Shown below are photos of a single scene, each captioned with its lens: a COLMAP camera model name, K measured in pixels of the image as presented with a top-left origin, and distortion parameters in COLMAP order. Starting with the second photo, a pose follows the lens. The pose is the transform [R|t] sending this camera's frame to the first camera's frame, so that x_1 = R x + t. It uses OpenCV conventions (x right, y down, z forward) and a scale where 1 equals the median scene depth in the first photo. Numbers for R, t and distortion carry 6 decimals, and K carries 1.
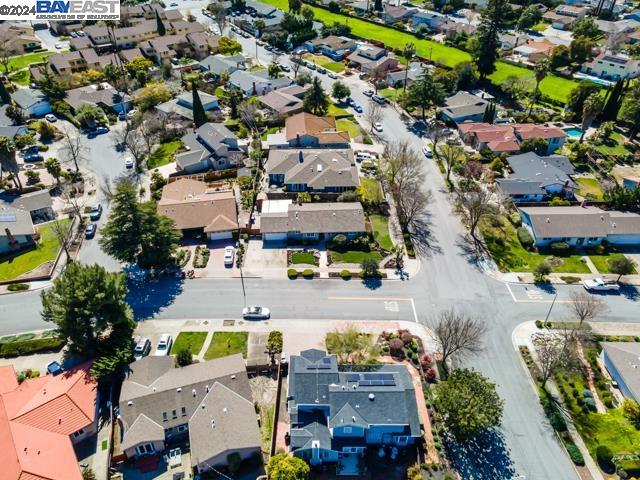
lens RADIAL K [[461.8, 0, 320.0], [0, 461.8, 240.0], [0, 0, 1]] dist [0.029152, 0.056362]
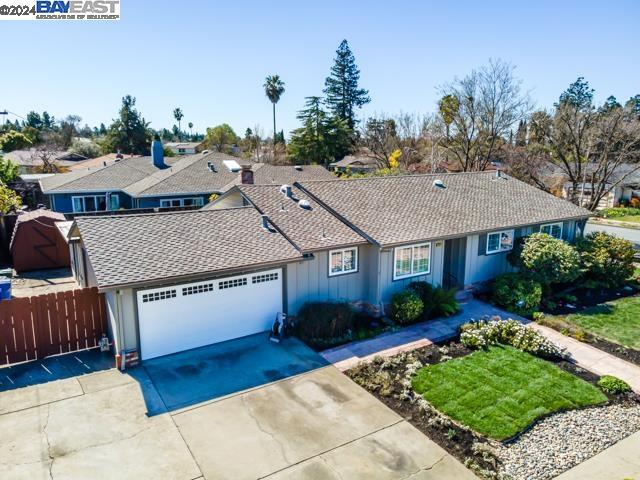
lens RADIAL K [[461.8, 0, 320.0], [0, 461.8, 240.0], [0, 0, 1]] dist [0.029152, 0.056362]
pose [[0.858314, -0.103361, 0.502607, -0.142111], [0.310676, 0.884243, -0.348705, 0.032544], [-0.408384, 0.455446, 0.791070, 0.876232]]
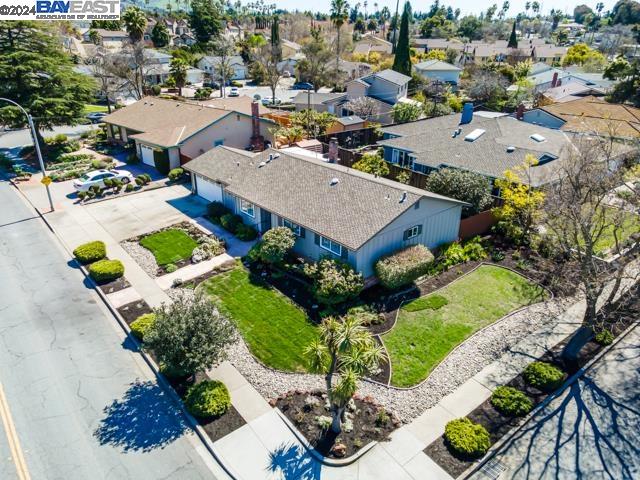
lens RADIAL K [[461.8, 0, 320.0], [0, 461.8, 240.0], [0, 0, 1]] dist [0.029152, 0.056362]
pose [[0.621860, 0.321008, -0.714313, 0.268637], [-0.477624, 0.878311, -0.021098, -0.008864], [0.620616, 0.354293, 0.699508, 0.808948]]
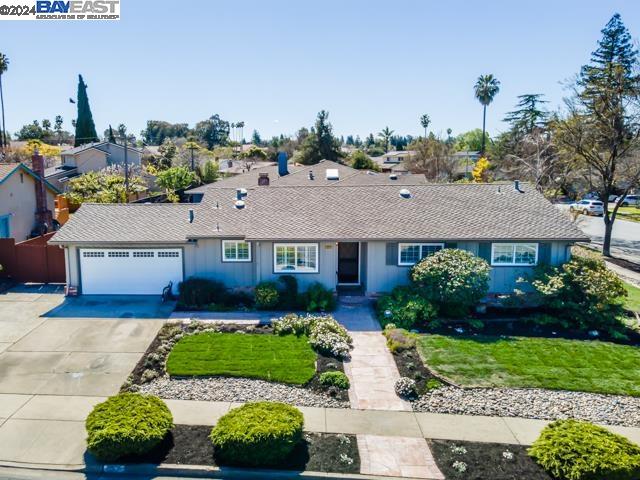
lens RADIAL K [[501.3, 0, 282.2], [0, 501.3, 238.6], [0, 0, 1]] dist [0.044882, 0.009590]
pose [[0.996603, 0.002539, -0.082319, -0.008942], [-0.040499, 0.885440, -0.462986, 0.082374], [0.071713, 0.464747, 0.882534, 0.809505]]
